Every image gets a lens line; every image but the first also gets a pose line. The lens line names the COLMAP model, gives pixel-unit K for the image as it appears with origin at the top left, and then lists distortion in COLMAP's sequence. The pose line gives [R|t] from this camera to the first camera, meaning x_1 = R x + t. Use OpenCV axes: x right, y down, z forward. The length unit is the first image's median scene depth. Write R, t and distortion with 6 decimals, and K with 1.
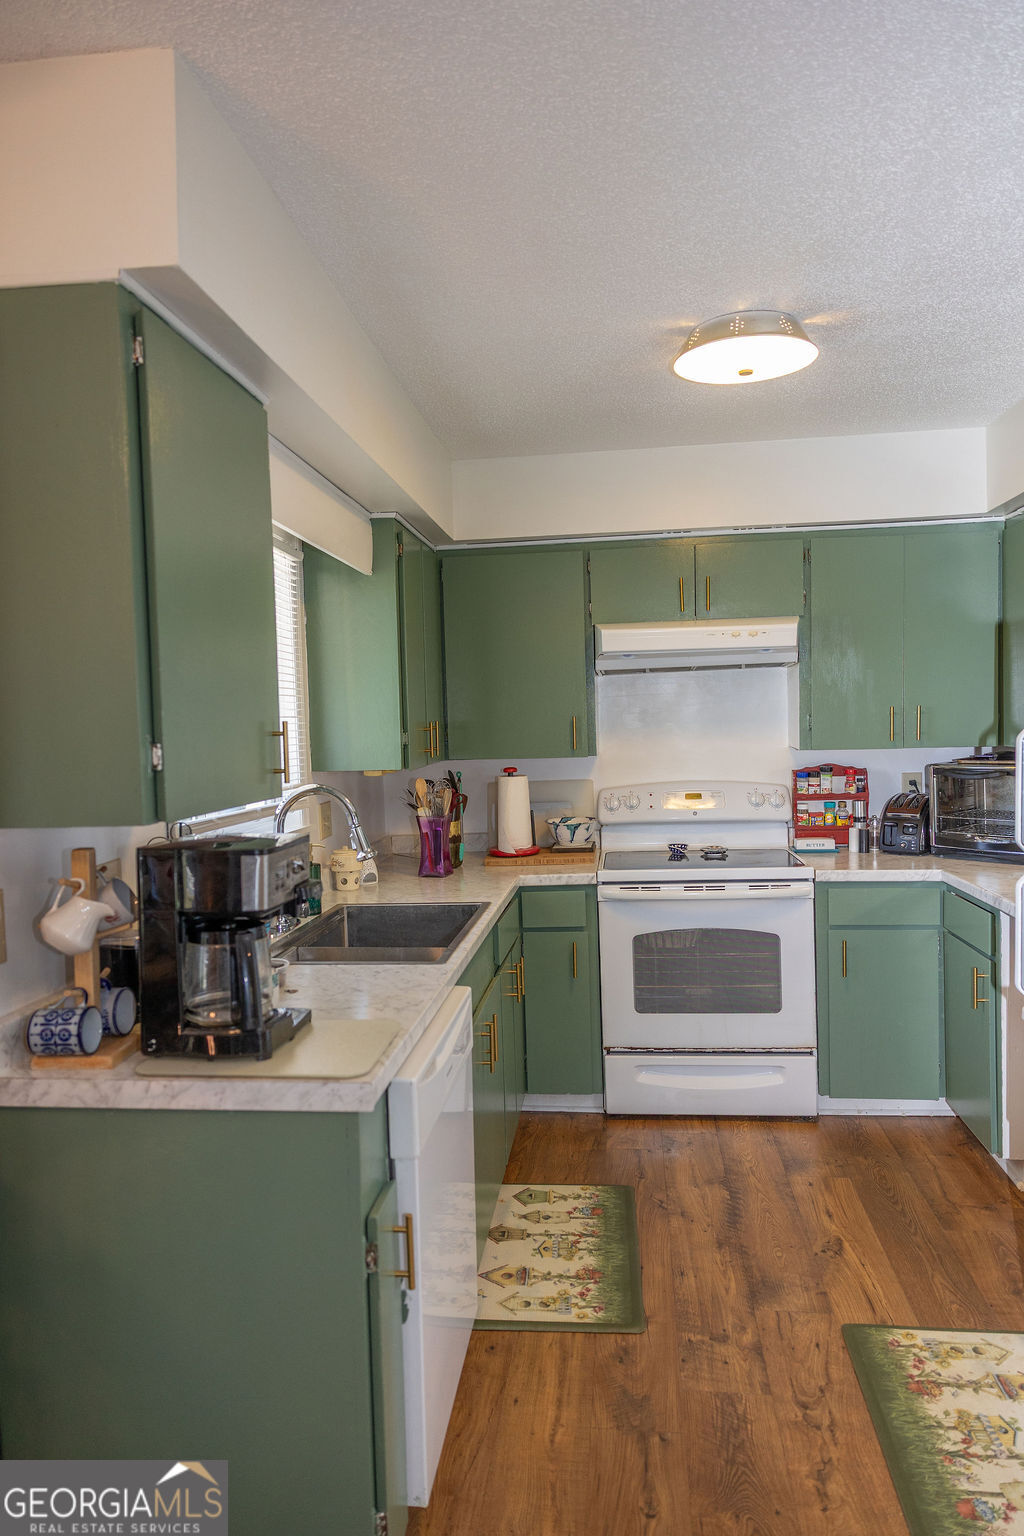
lens RADIAL K [[1029.9, 0, 512.0], [0, 1029.9, 768.0], [0, 0, 1]] dist [0.003422, 0.003603]
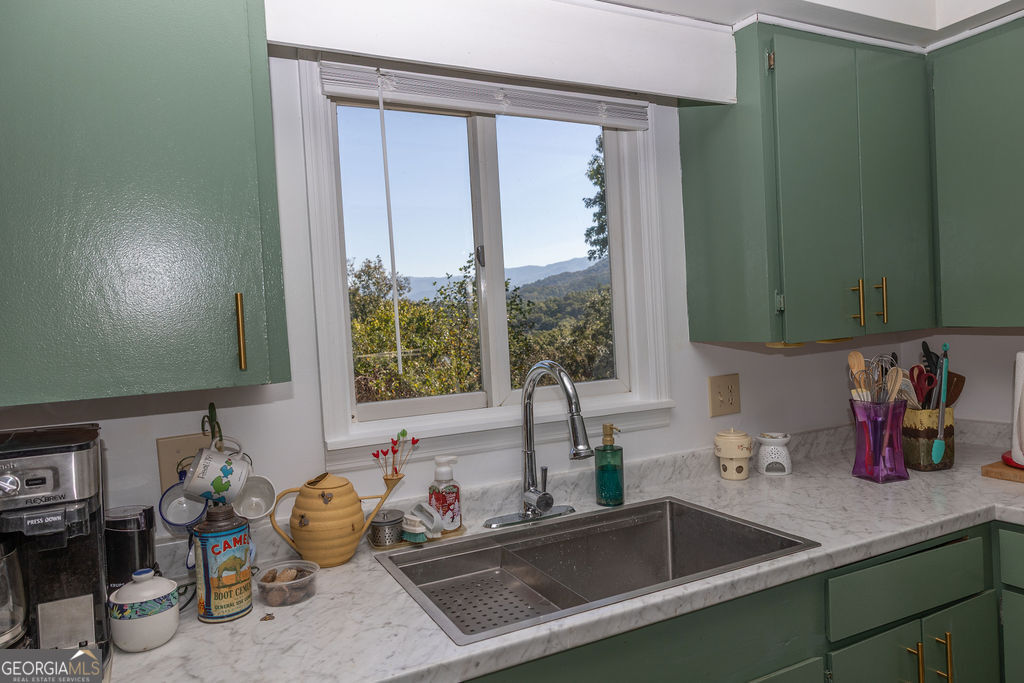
lens RADIAL K [[686.6, 0, 512.0], [0, 686.6, 341.5], [0, 0, 1]] dist [0.003422, 0.003603]
pose [[0.569804, 0.023513, -0.821444, 0.199539], [-0.007981, 0.999702, 0.023080, -0.006939], [0.821742, -0.006595, 0.569822, 0.518352]]
